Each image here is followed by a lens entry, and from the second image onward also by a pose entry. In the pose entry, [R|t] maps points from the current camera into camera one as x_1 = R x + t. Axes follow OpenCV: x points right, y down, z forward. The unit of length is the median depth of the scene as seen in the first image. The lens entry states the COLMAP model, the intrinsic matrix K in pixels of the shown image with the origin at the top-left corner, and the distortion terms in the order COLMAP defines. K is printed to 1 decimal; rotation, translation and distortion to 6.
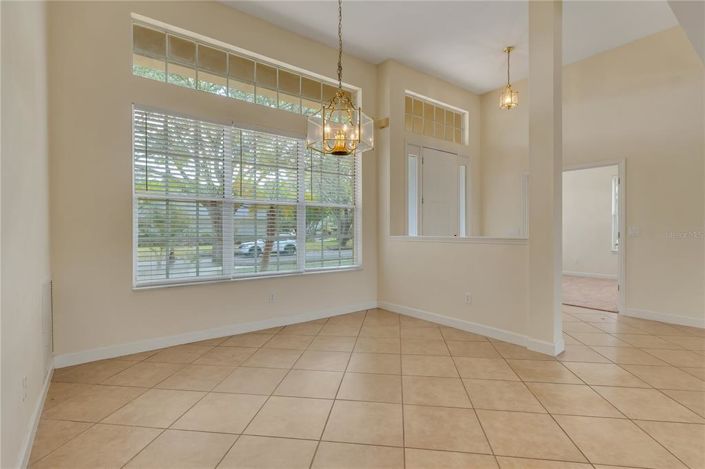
lens RADIAL K [[332.1, 0, 352.0], [0, 332.1, 241.7], [0, 0, 1]] dist [0.000144, -0.000018]
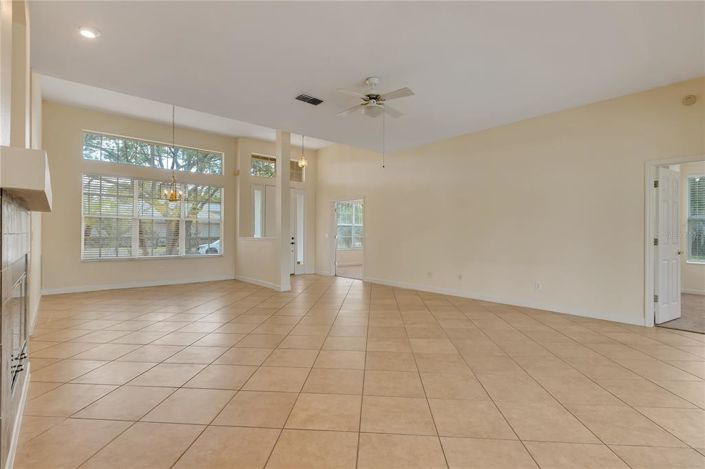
lens RADIAL K [[334.6, 0, 352.5], [0, 334.6, 234.5], [0, 0, 1]] dist [-0.000298, 0.000080]
pose [[0.996361, 0.008651, 0.084794, 0.551883], [-0.006011, 0.999491, -0.031329, 0.021520], [-0.085022, 0.030705, 0.995906, -0.796772]]
